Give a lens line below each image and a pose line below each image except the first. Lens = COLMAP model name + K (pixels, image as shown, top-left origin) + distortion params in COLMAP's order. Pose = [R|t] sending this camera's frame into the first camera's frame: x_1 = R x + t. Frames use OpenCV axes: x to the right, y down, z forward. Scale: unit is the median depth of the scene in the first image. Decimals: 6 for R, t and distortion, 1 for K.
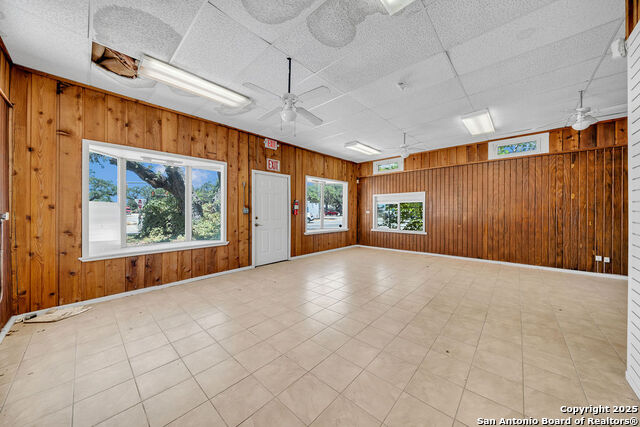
lens RADIAL K [[218.6, 0, 322.9], [0, 218.6, 210.9], [0, 0, 1]] dist [-0.010699, -0.000020]
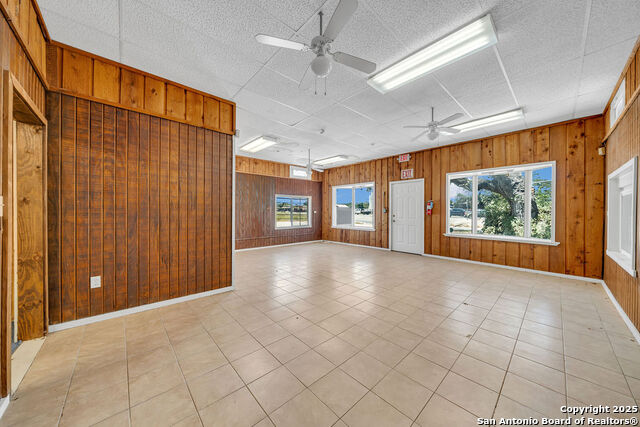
lens RADIAL K [[218.6, 0, 323.4], [0, 218.6, 210.6], [0, 0, 1]] dist [-0.010699, -0.000020]
pose [[-0.083535, -0.001191, -0.996504, 1.030371], [-0.003446, 0.999994, -0.000906, 0.002139], [0.996499, 0.003358, -0.083538, 0.616495]]
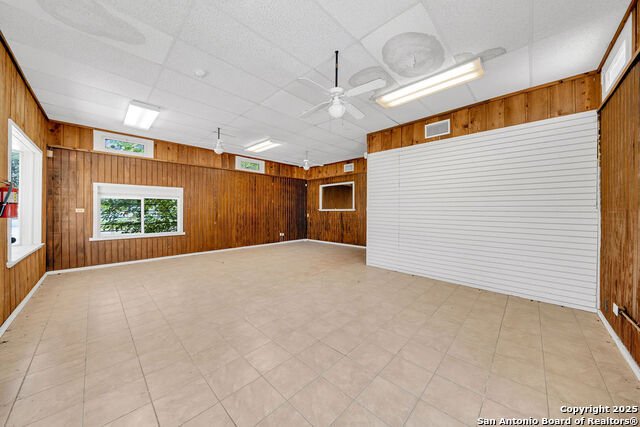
lens RADIAL K [[218.6, 0, 319.3], [0, 218.6, 212.8], [0, 0, 1]] dist [-0.010699, -0.000020]
pose [[0.034776, -0.011639, 0.999327, -0.524951], [-0.003231, 0.999926, 0.011759, 0.003643], [-0.999390, -0.003637, 0.034736, 0.488279]]
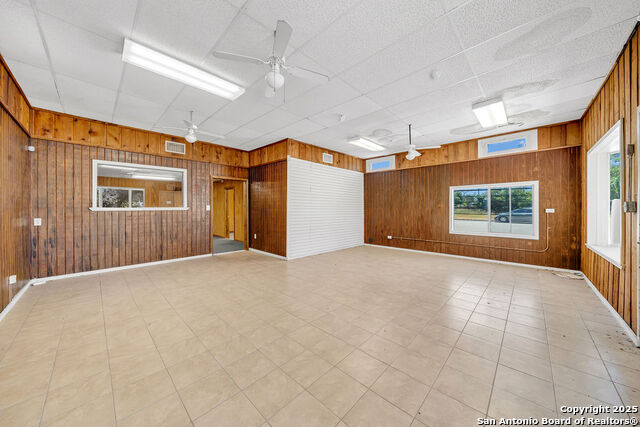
lens RADIAL K [[218.6, 0, 319.3], [0, 218.6, 210.1], [0, 0, 1]] dist [-0.010699, -0.000020]
pose [[-0.999429, 0.001289, 0.033761, 0.216137], [0.001628, 0.999949, 0.010013, -0.000691], [-0.033747, 0.010062, -0.999380, 1.290616]]
